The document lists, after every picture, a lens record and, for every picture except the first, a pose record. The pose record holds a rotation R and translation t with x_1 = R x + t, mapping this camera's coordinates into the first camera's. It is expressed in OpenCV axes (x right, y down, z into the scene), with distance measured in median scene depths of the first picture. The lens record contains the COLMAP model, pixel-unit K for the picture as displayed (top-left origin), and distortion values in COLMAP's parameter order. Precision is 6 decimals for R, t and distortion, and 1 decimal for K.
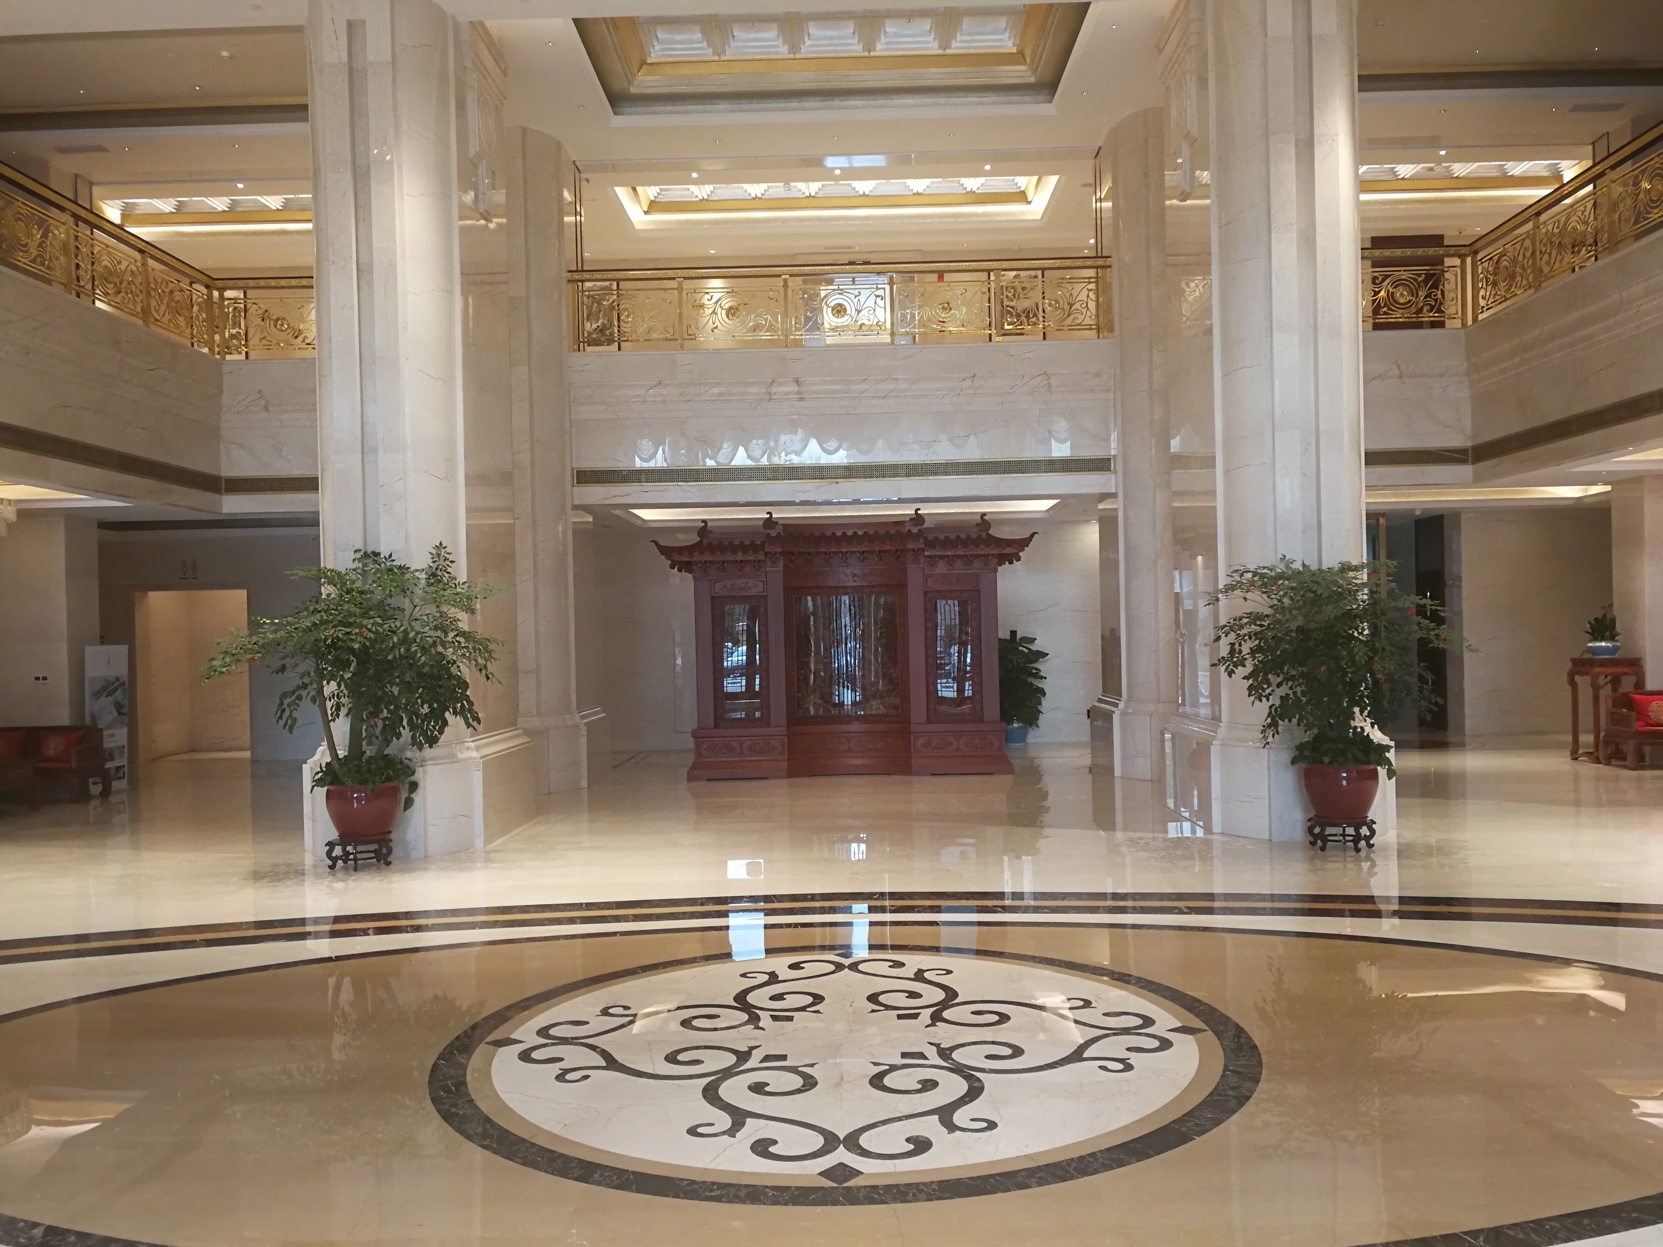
lens RADIAL K [[1242.5, 0, 831.5], [0, 1242.5, 623.5], [0, 0, 1]] dist [0.005566, -0.000075]
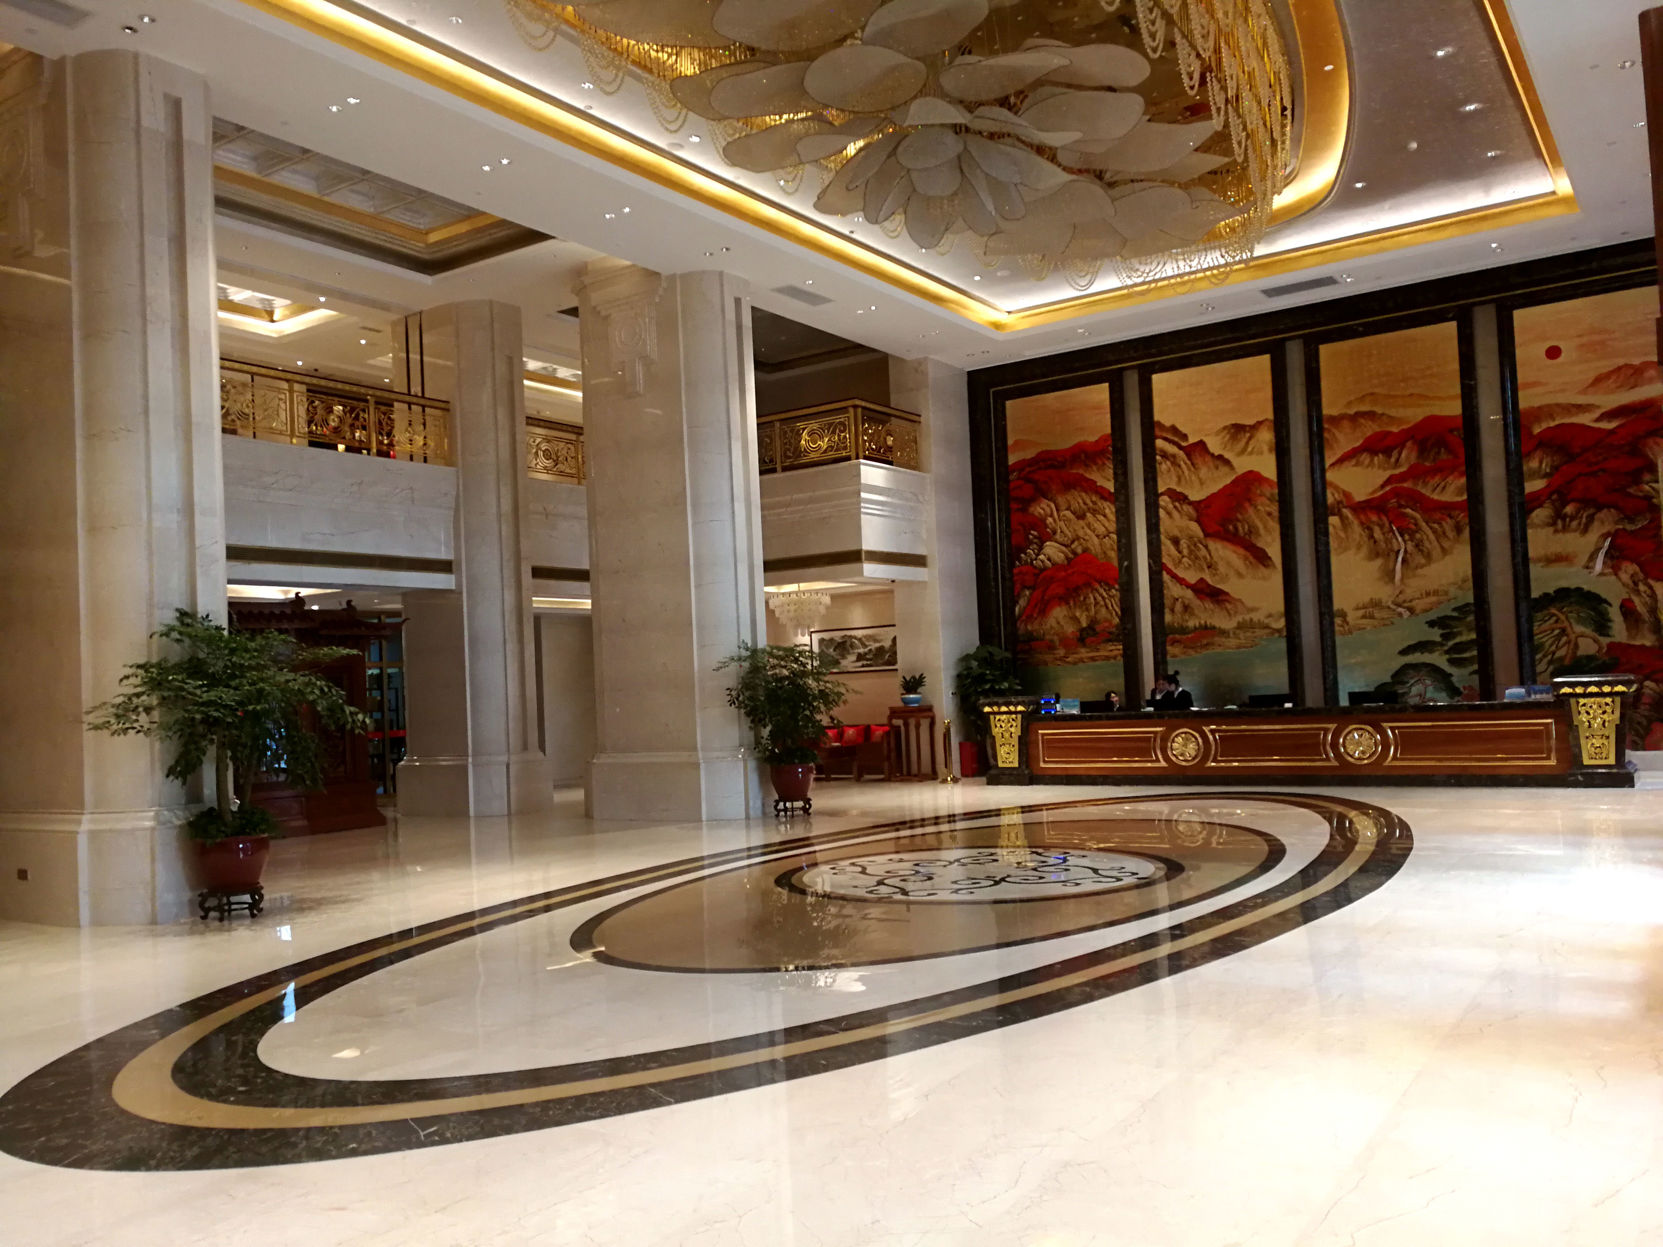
lens RADIAL K [[1242.5, 0, 831.5], [0, 1242.5, 623.5], [0, 0, 1]] dist [0.005566, -0.000075]
pose [[0.531859, 0.037272, 0.846012, -0.645560], [0.027284, 0.997758, -0.061110, 0.015824], [-0.846393, 0.055584, 0.529650, 0.017687]]
